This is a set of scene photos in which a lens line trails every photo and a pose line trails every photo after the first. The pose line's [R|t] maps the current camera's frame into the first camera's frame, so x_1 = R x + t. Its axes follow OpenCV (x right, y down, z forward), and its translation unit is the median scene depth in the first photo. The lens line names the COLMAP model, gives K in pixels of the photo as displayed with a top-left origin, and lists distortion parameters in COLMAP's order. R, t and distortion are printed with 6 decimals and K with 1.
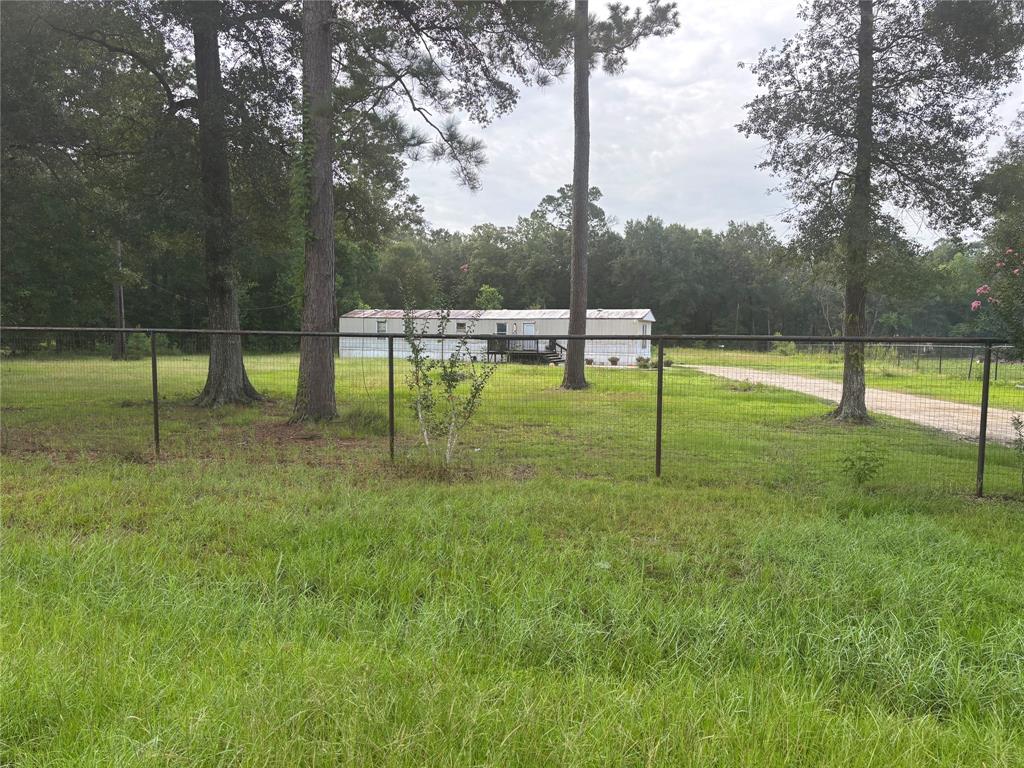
lens RADIAL K [[776.2, 0, 524.2], [0, 776.2, 383.7], [0, 0, 1]] dist [0.052146, -0.001073]
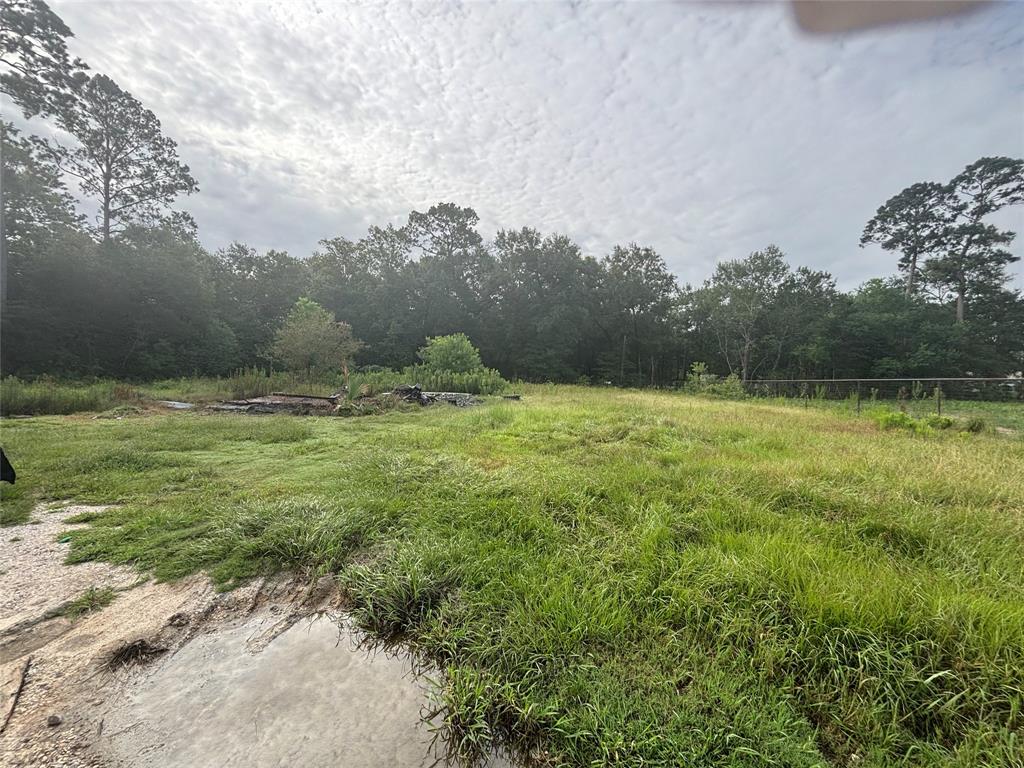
lens RADIAL K [[413.0, 0, 512.0], [0, 413.0, 384.0], [0, 0, 1]] dist [0.001995, -0.000671]
pose [[0.998209, 0.007507, 0.059355, 0.123002], [-0.004896, 0.999019, -0.044018, -0.026715], [-0.059627, 0.043649, 0.997266, 0.568048]]
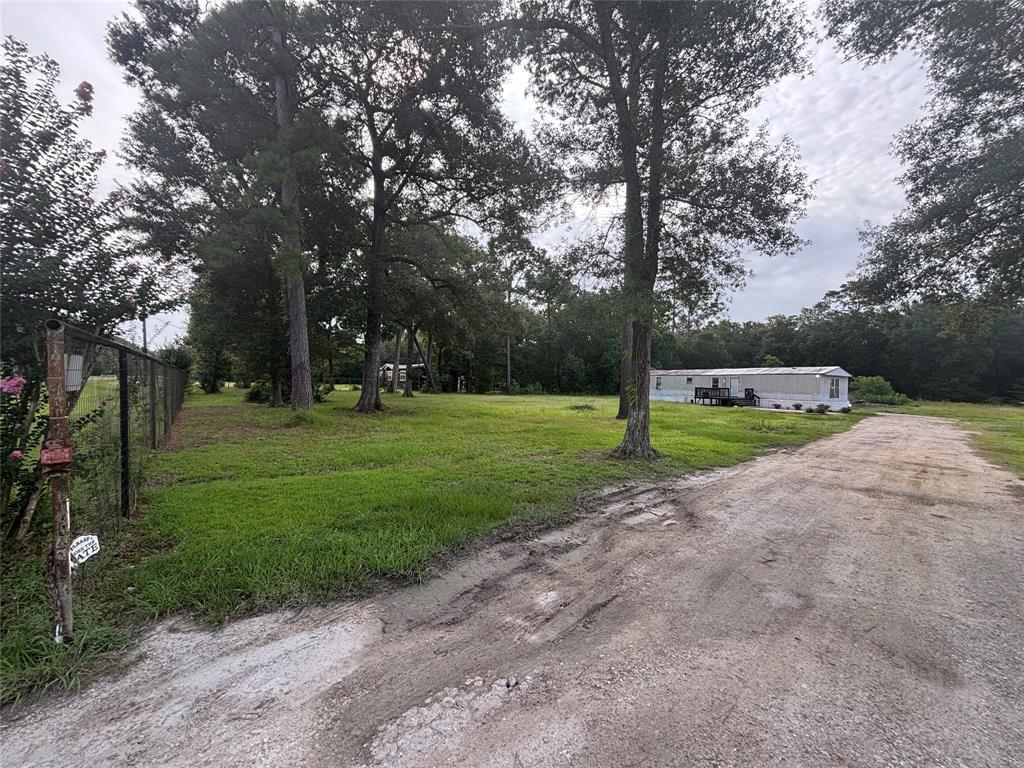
lens RADIAL K [[412.5, 0, 513.5], [0, 412.5, 381.6], [0, 0, 1]] dist [-0.001011, 0.000740]
pose [[0.749511, 0.004506, -0.661976, 0.102290], [-0.057623, 0.996625, -0.058459, -0.001814], [0.659479, 0.081961, 0.747241, 0.083137]]
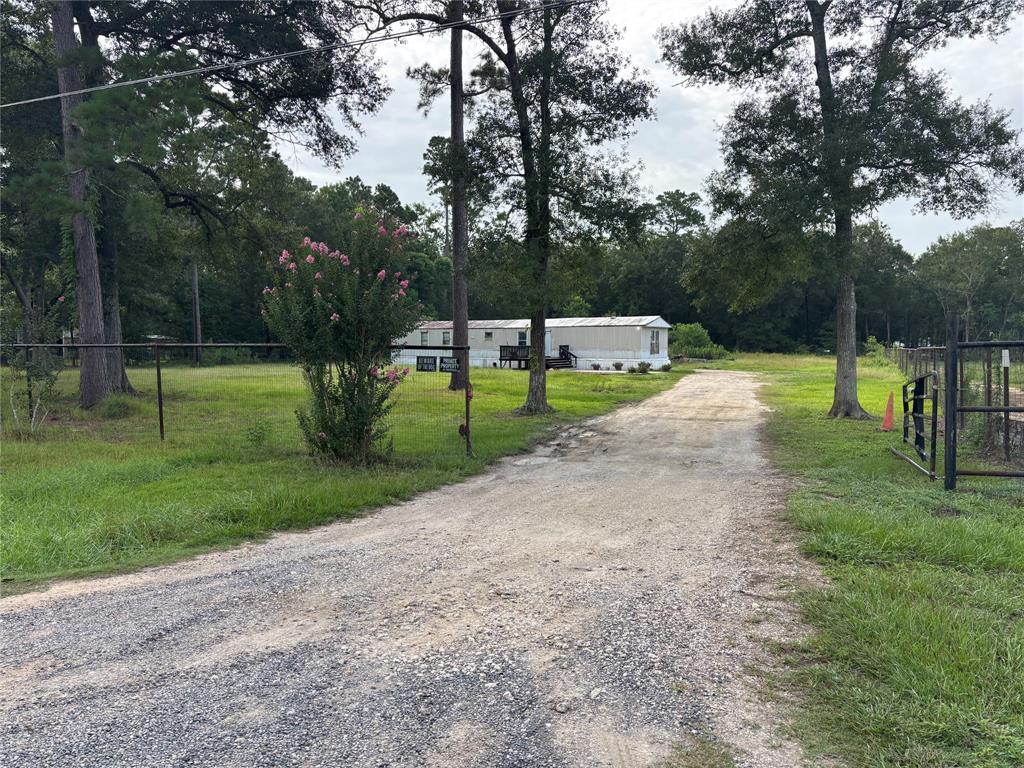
lens RADIAL K [[765.9, 0, 512.0], [0, 765.9, 384.0], [0, 0, 1]] dist [0.075662, -0.073760]
pose [[0.972550, 0.000890, -0.232691, 0.102701], [-0.002849, 0.999963, -0.008080, 0.001383], [0.232676, 0.008521, 0.972517, -0.013875]]
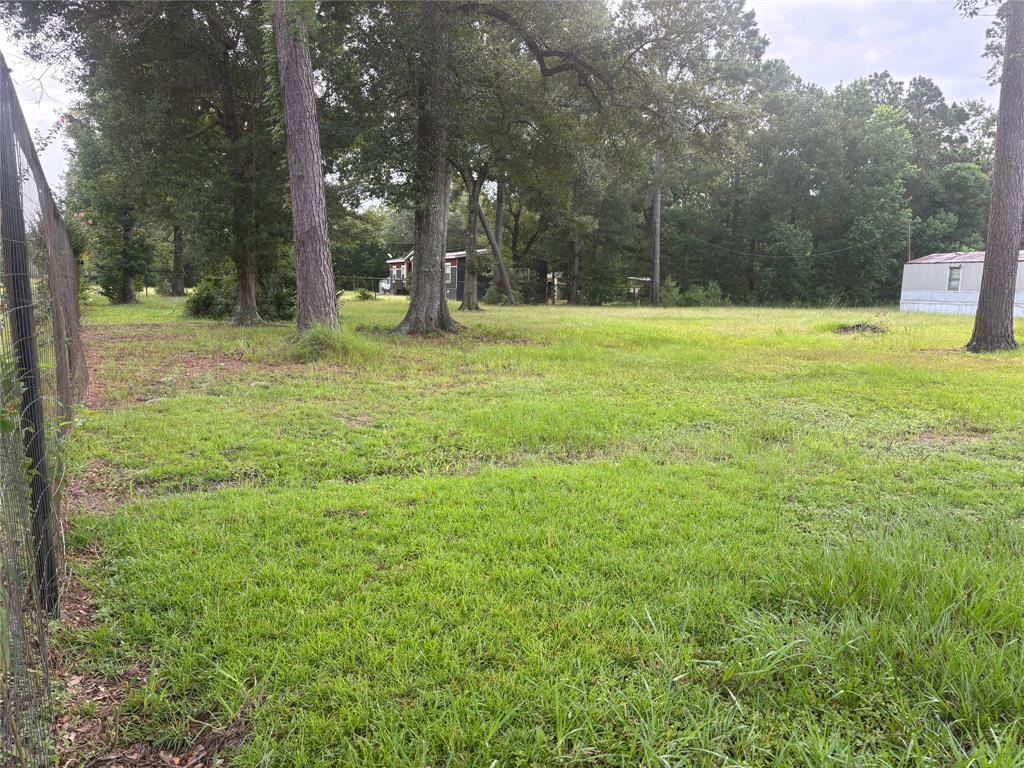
lens RADIAL K [[765.9, 0, 512.0], [0, 765.9, 384.0], [0, 0, 1]] dist [0.075662, -0.073760]
pose [[0.636718, 0.096690, -0.765010, 0.076802], [-0.057867, 0.995301, 0.077634, 0.000976], [0.768922, -0.005162, 0.639322, 0.084558]]
